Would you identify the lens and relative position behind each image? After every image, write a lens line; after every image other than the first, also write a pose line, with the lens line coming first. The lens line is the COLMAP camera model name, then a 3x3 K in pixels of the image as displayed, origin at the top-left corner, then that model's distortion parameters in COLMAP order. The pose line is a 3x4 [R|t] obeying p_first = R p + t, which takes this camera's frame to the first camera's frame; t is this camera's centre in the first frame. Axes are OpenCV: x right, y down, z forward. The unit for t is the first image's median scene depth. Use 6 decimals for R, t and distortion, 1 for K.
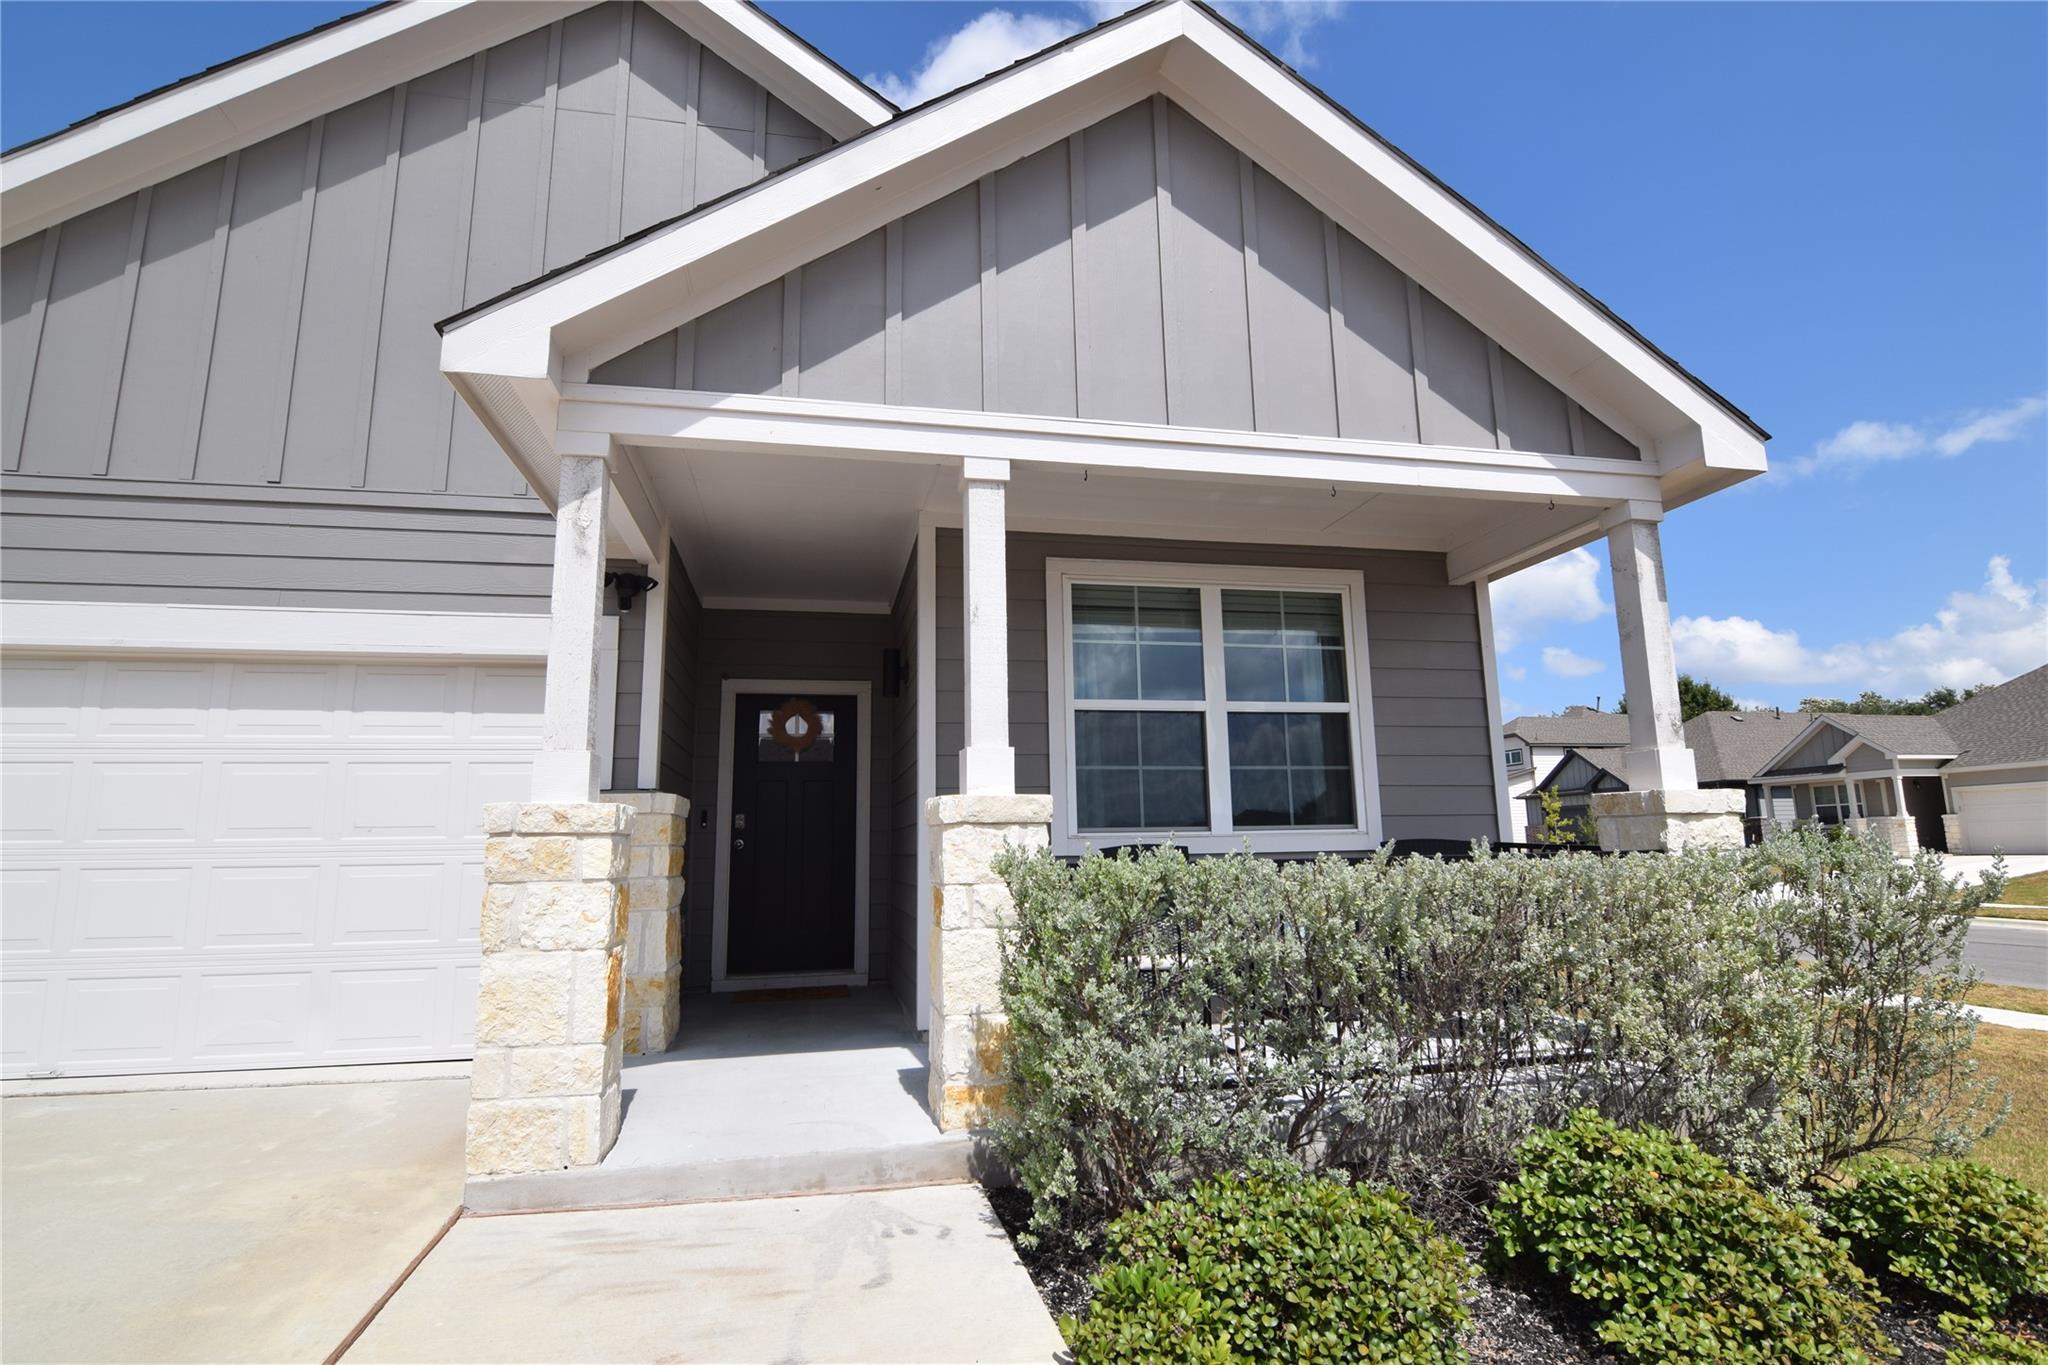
lens RADIAL K [[935.2, 0, 1024.0], [0, 935.2, 682.5], [0, 0, 1]] dist [0.001230, -0.000097]
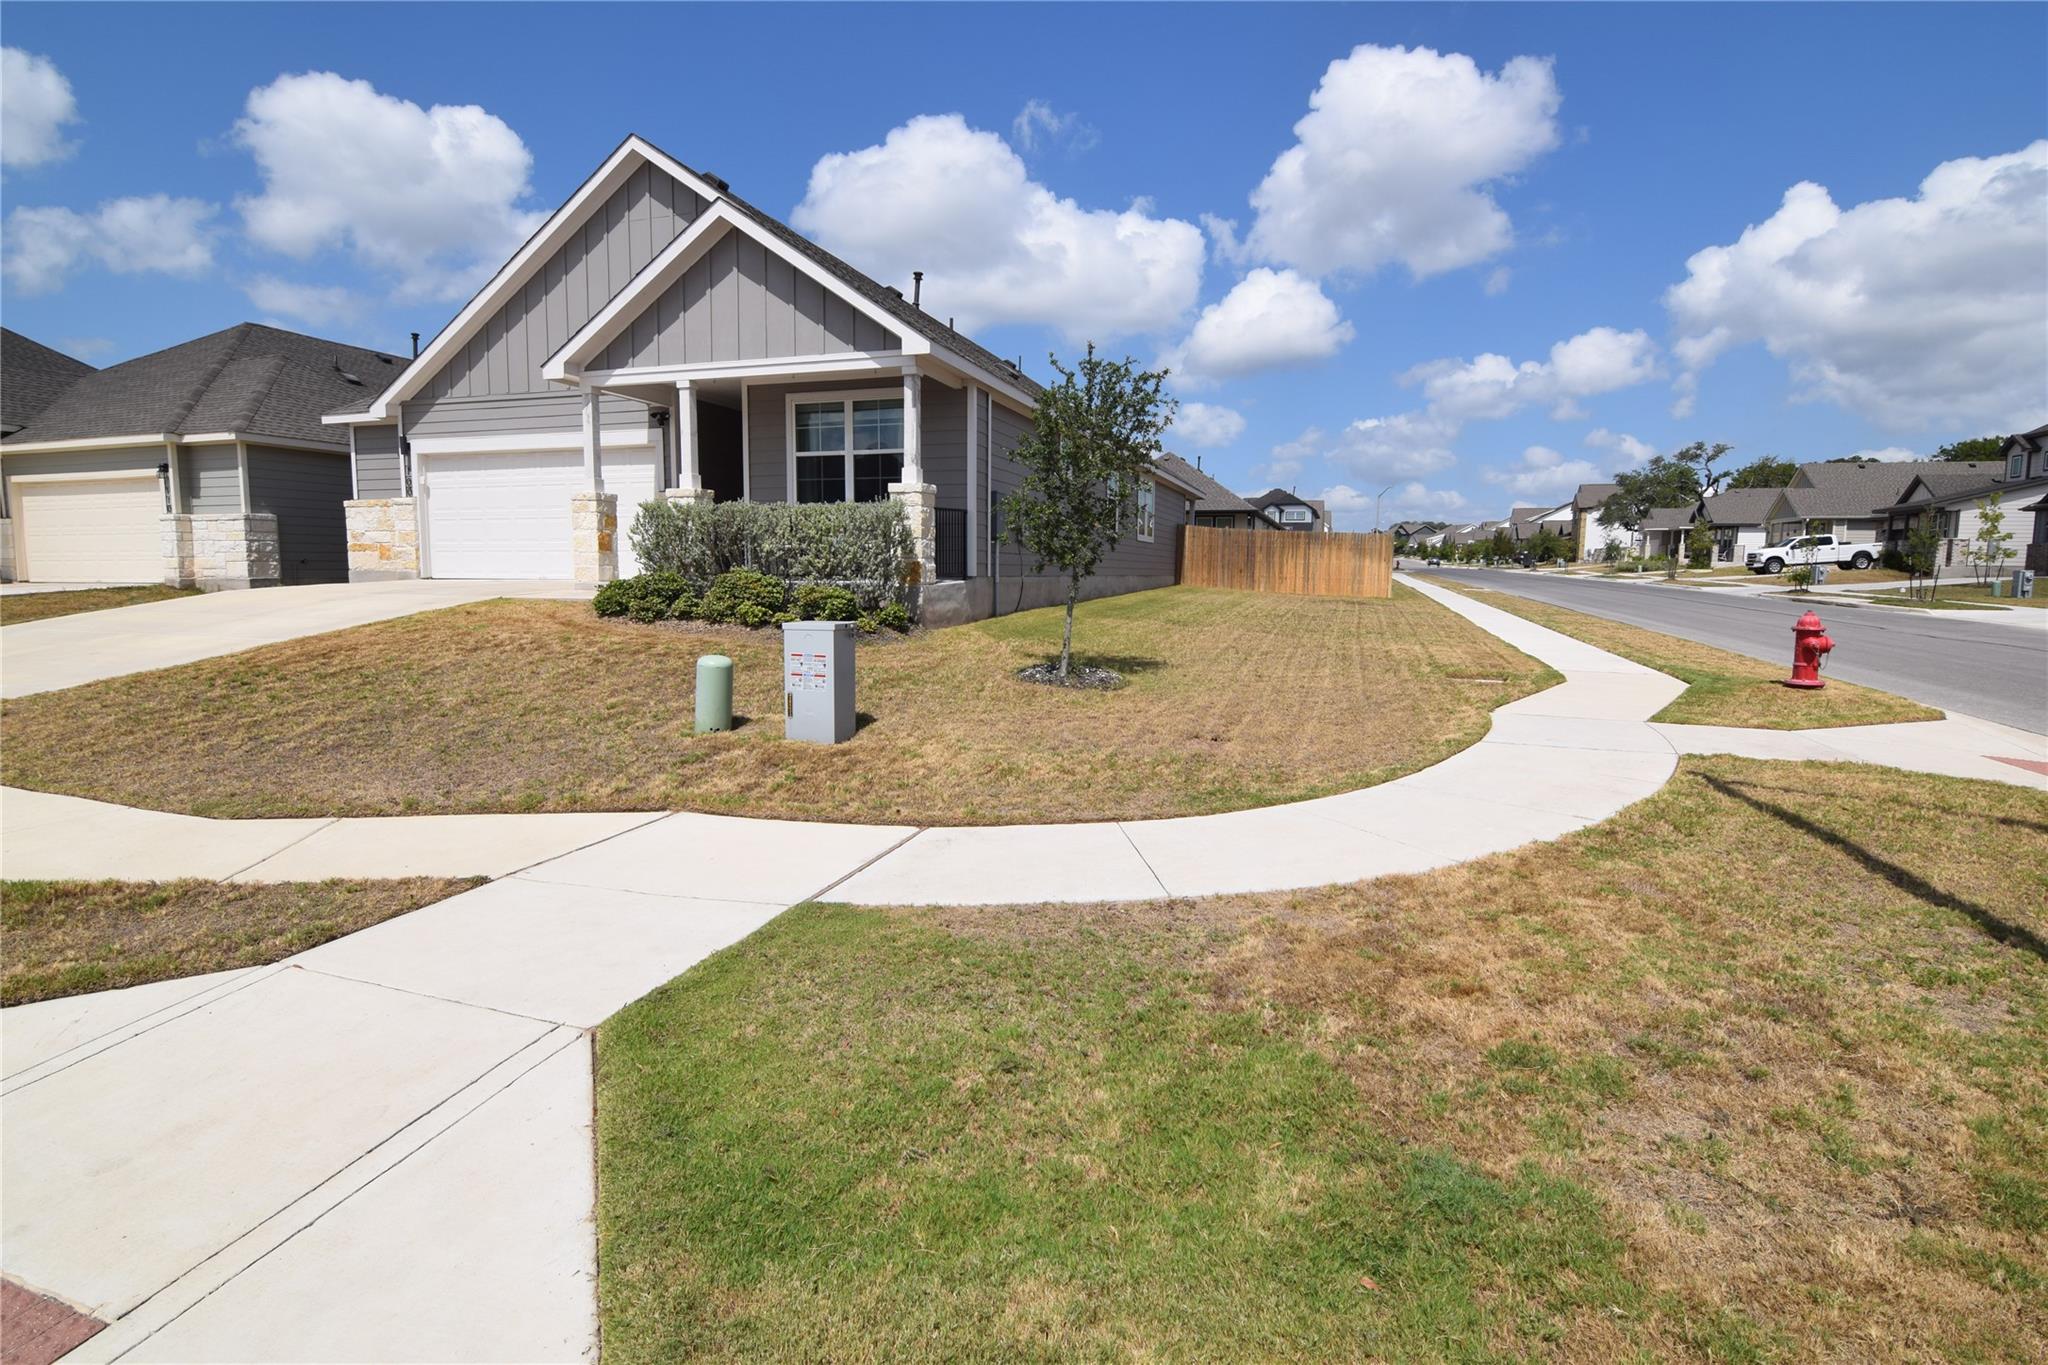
lens RADIAL K [[935.2, 0, 1024.0], [0, 935.2, 682.5], [0, 0, 1]] dist [0.001230, -0.000097]
pose [[0.899582, 0.057152, -0.432996, 2.199480], [0.067048, 0.961578, 0.266217, -0.020365], [0.431574, -0.268516, 0.861187, -1.360009]]
